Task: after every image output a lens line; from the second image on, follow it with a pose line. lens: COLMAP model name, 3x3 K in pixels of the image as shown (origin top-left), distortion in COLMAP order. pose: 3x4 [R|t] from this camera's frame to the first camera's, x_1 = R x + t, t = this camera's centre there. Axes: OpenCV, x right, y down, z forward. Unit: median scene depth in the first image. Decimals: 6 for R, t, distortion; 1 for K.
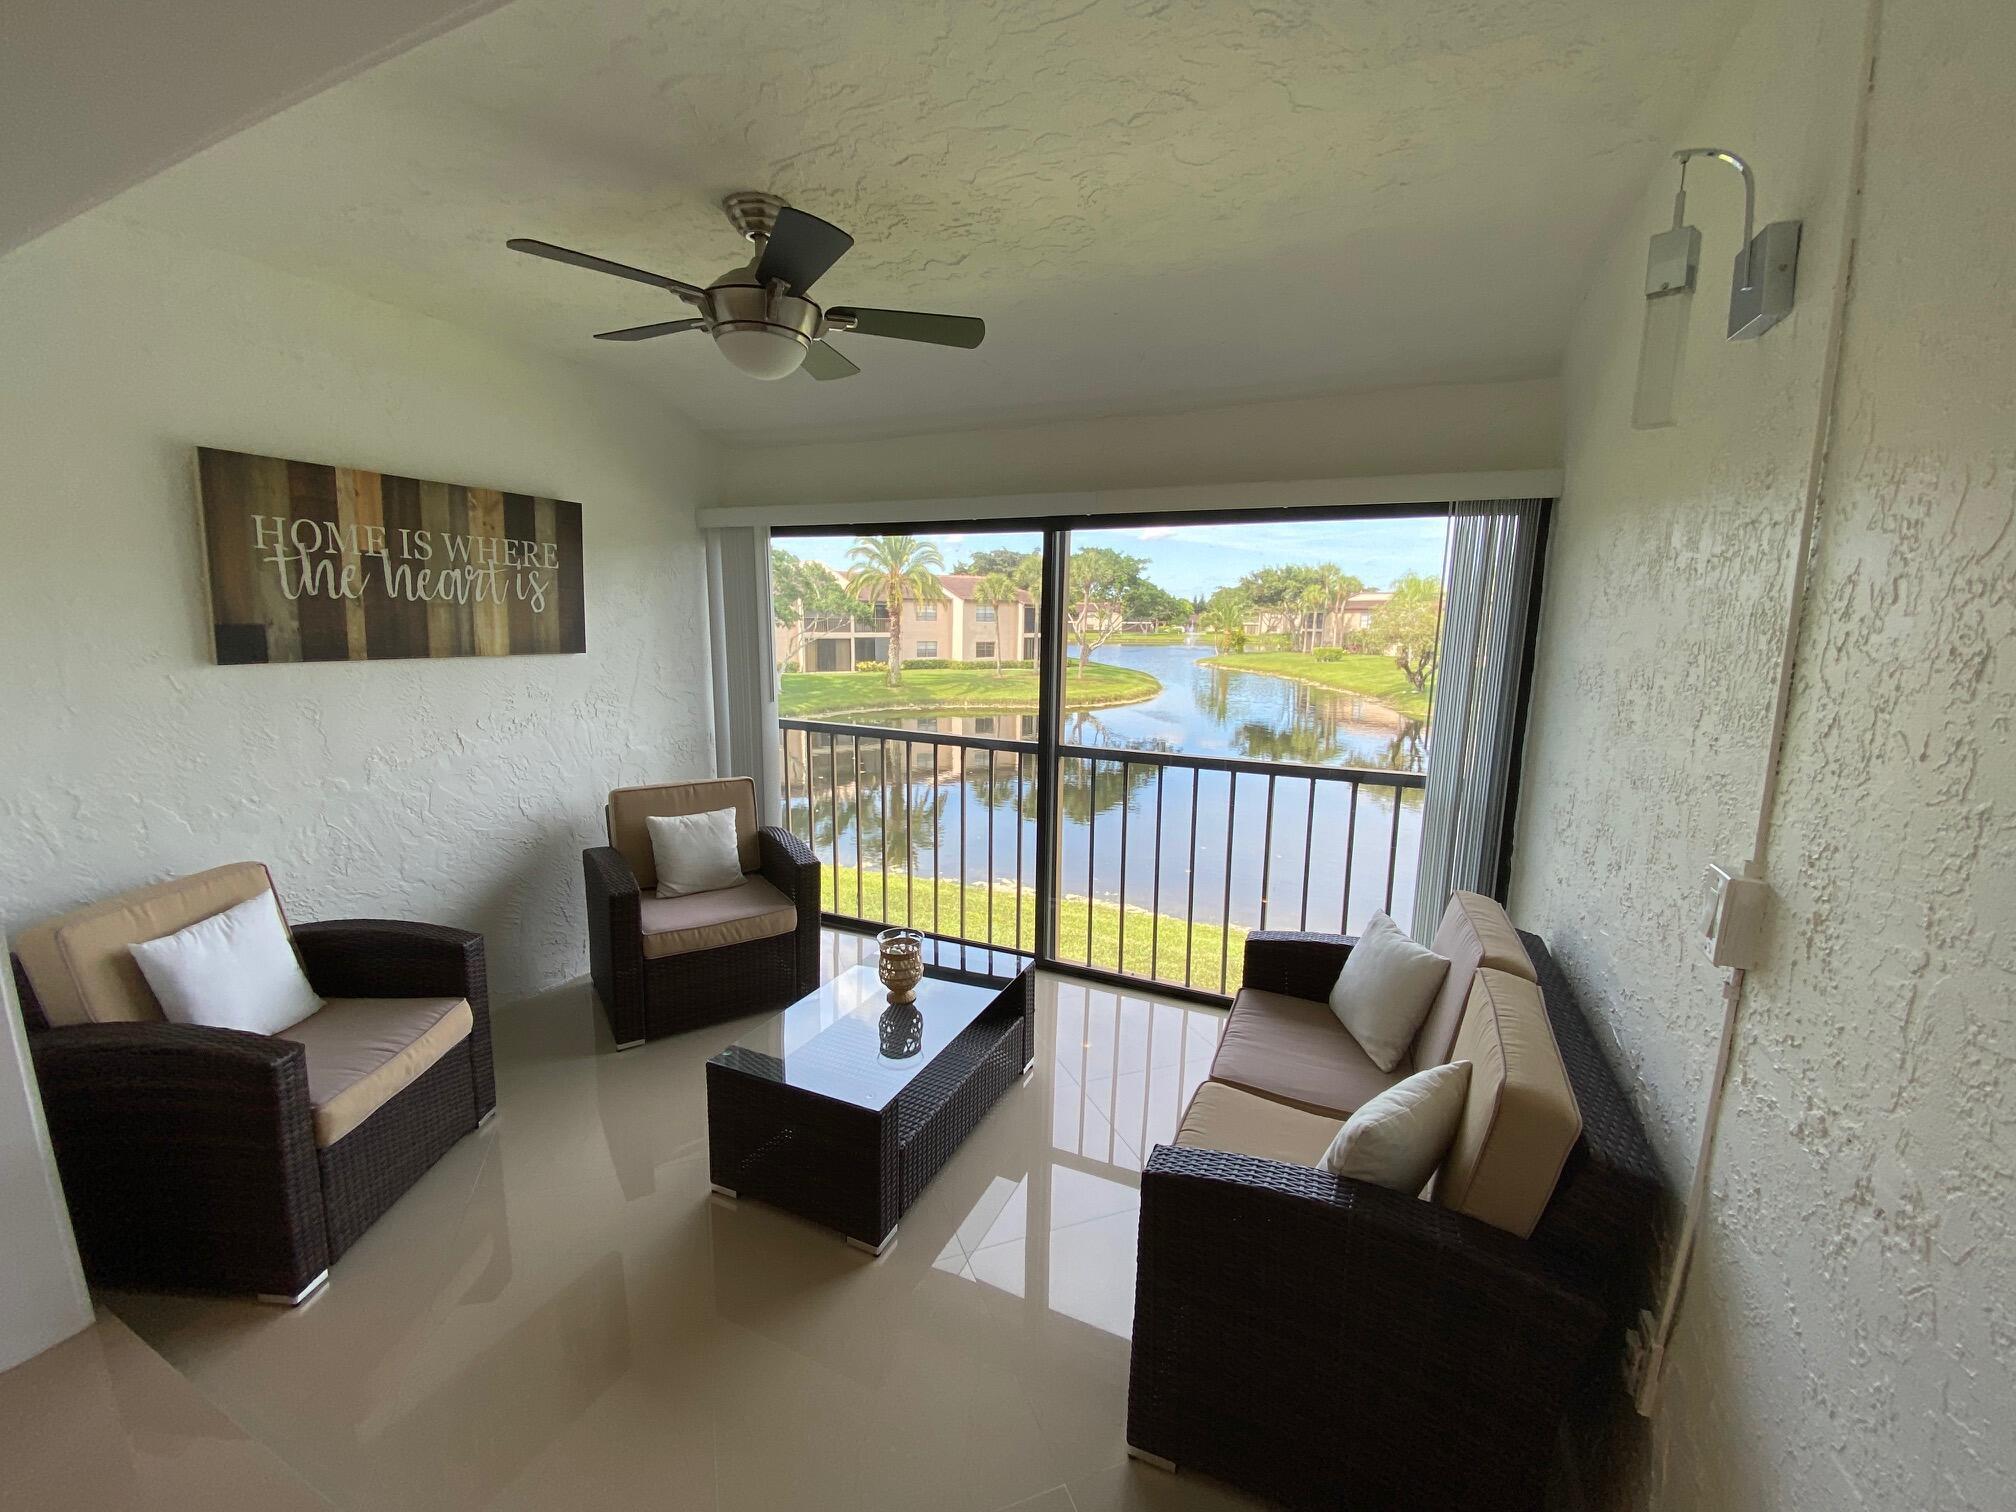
lens RADIAL K [[817.3, 0, 996.2], [0, 817.3, 751.5], [0, 0, 1]] dist [0.010594, -0.013349]
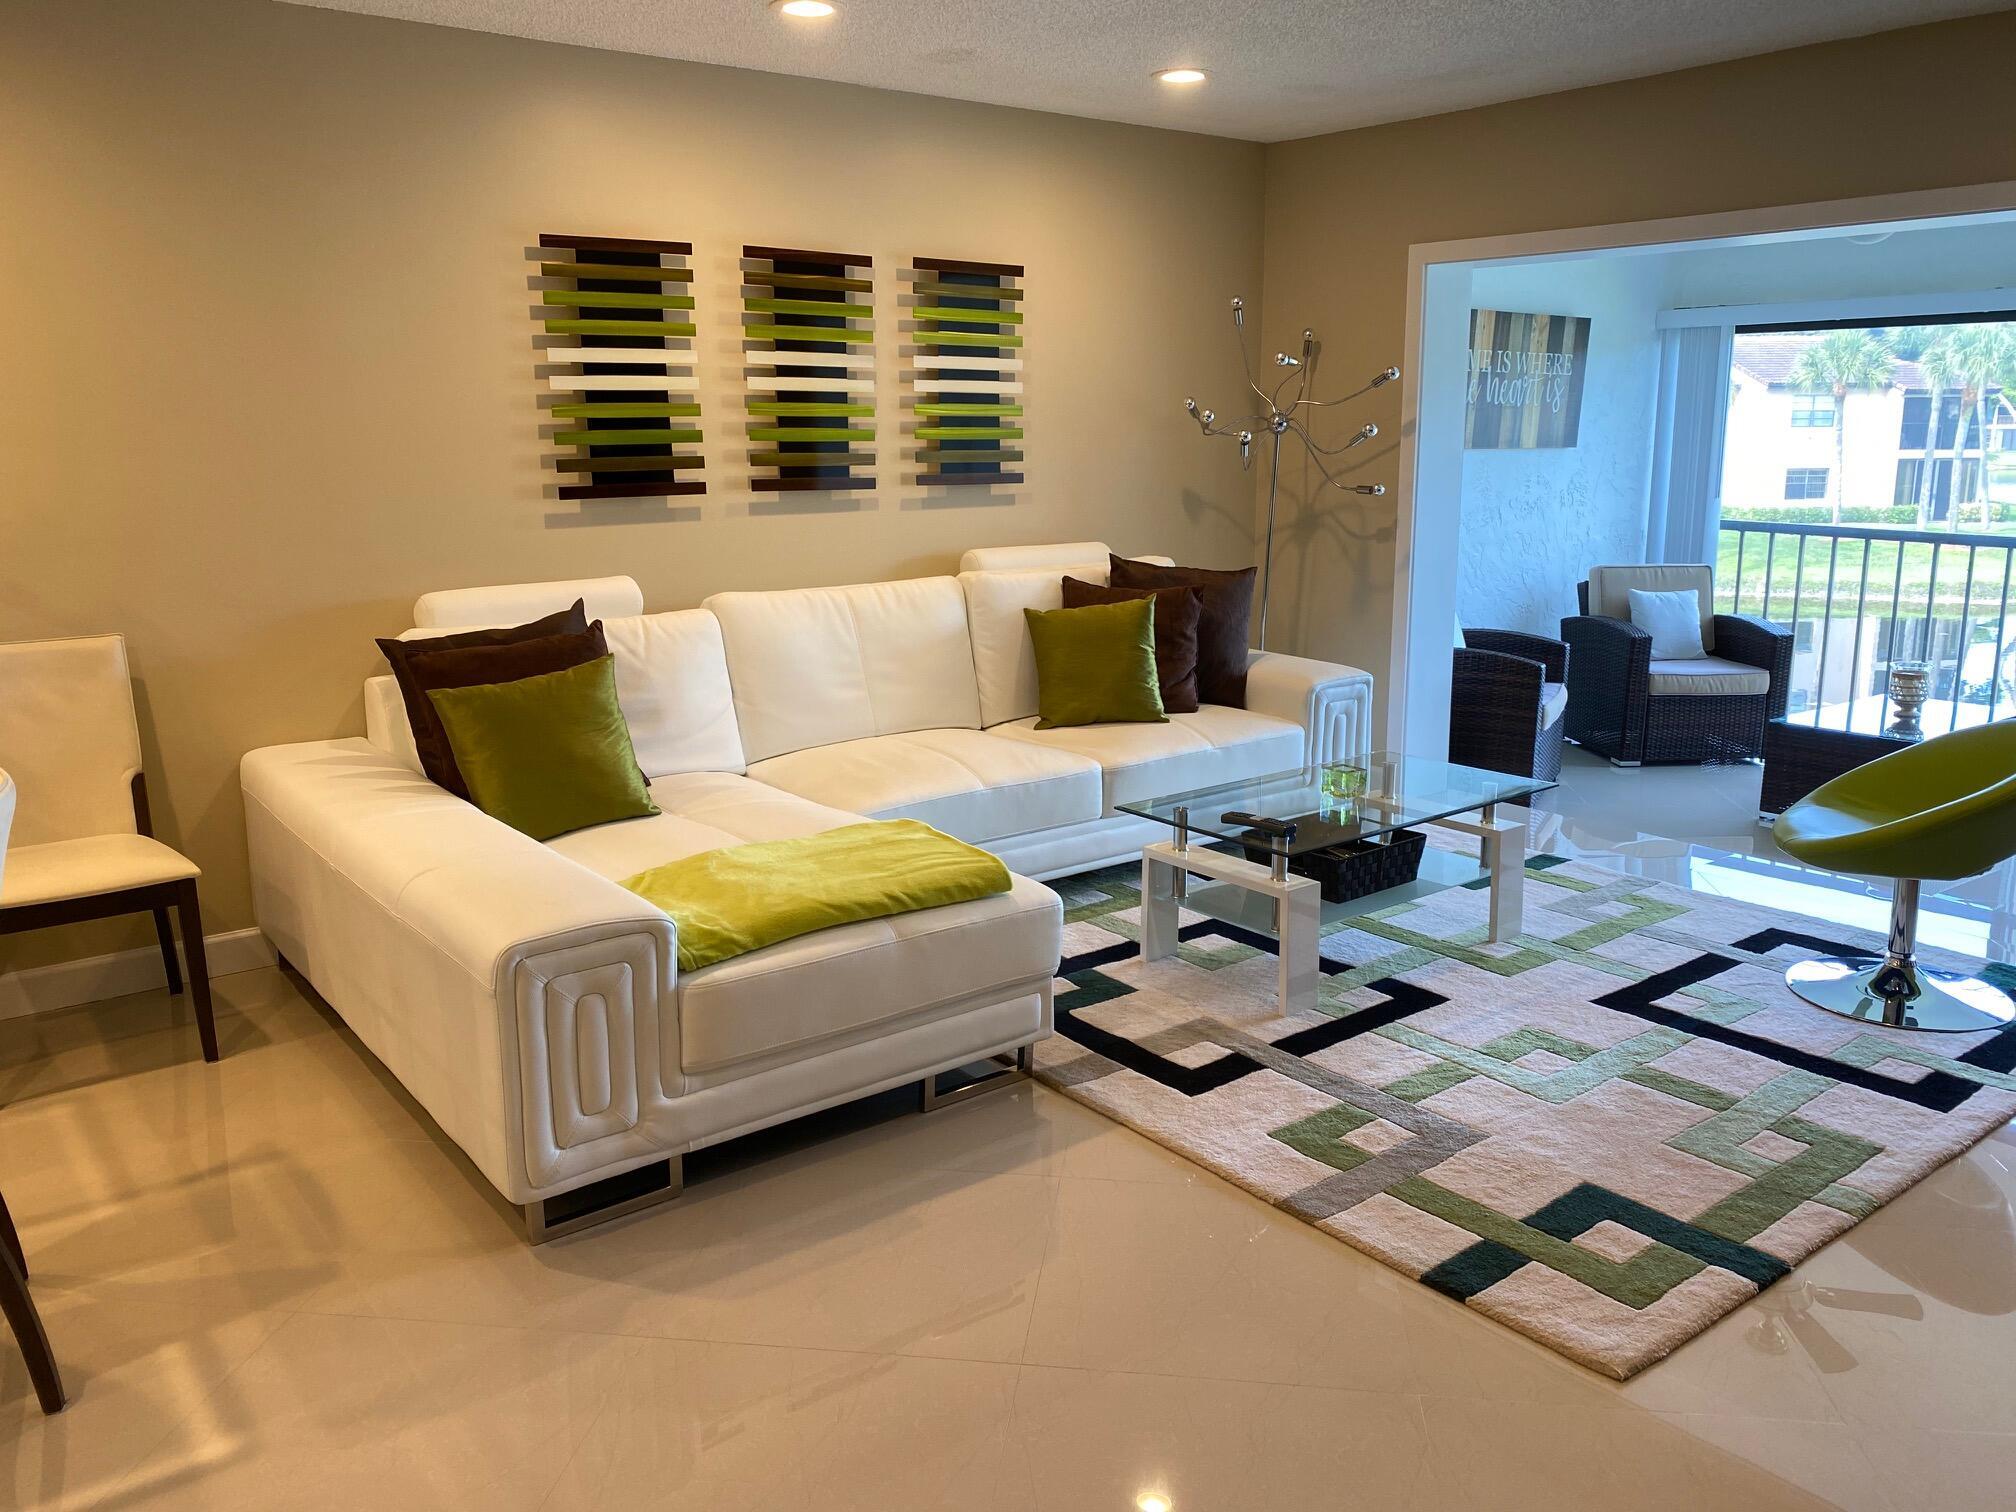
lens RADIAL K [[1541.7, 0, 1009.6], [0, 1541.7, 736.6], [0, 0, 1]] dist [0.038038, -0.057559]
pose [[0.890739, 0.077211, -0.447910, -0.012570], [-0.061577, 0.996880, 0.049387, 0.013811], [0.450325, -0.016410, 0.892714, -0.079970]]
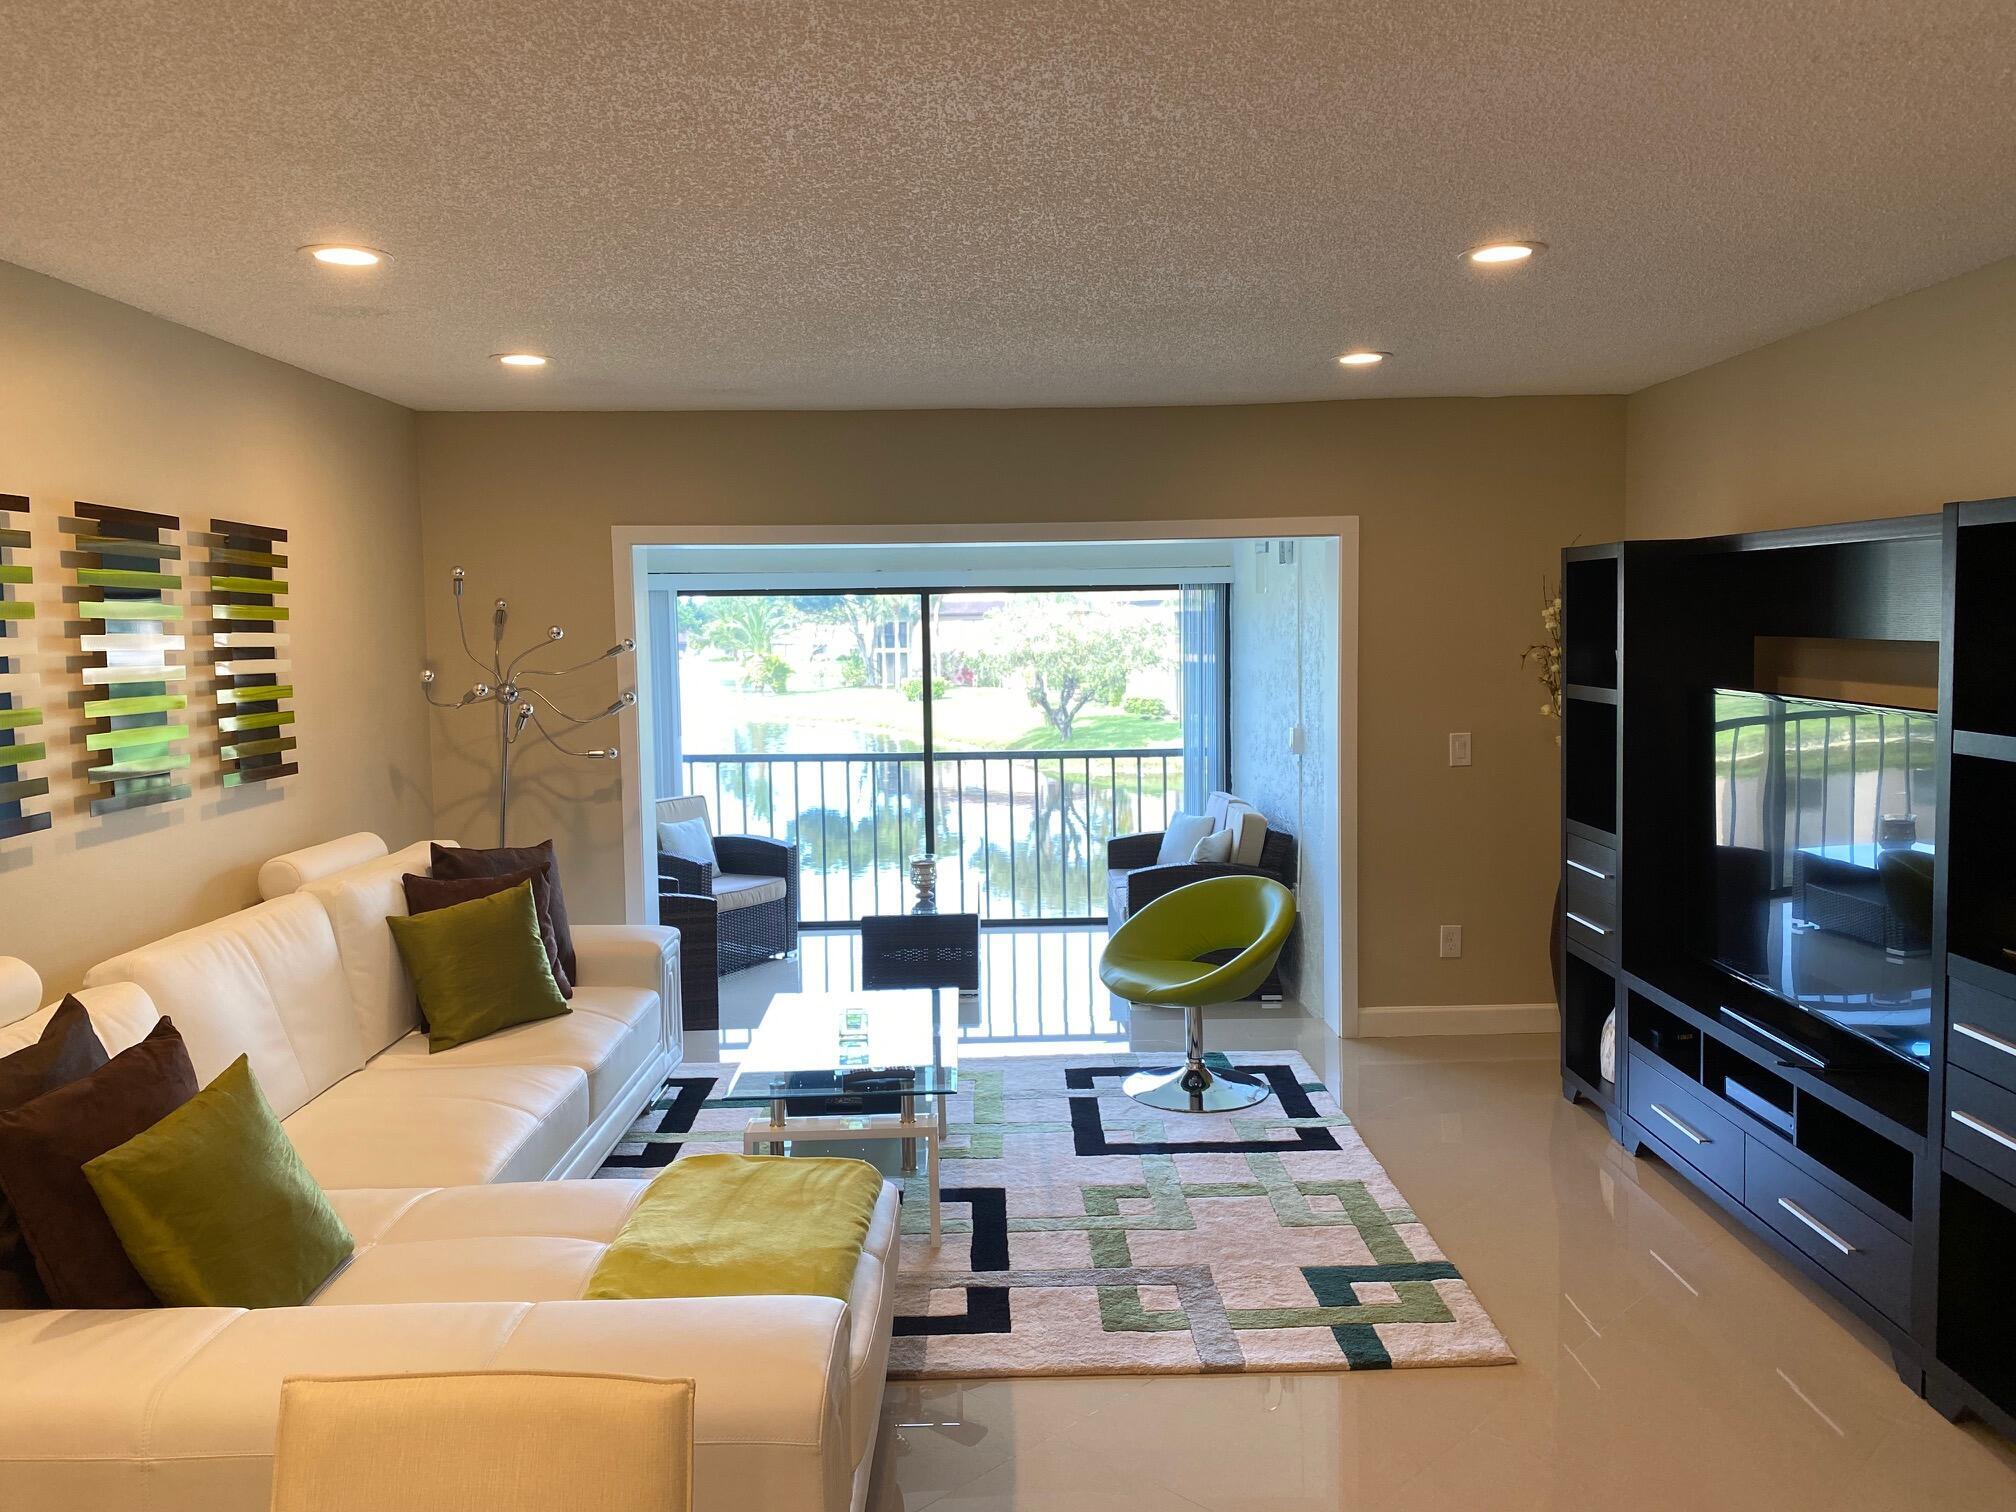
lens RADIAL K [[1541.7, 0, 1003.7], [0, 1541.7, 743.0], [0, 0, 1]] dist [0.038038, -0.057559]
pose [[0.900130, -0.057539, 0.431804, -0.058208], [0.096581, 0.992929, -0.069020, 0.010379], [-0.424780, 0.103831, 0.899323, -0.083825]]
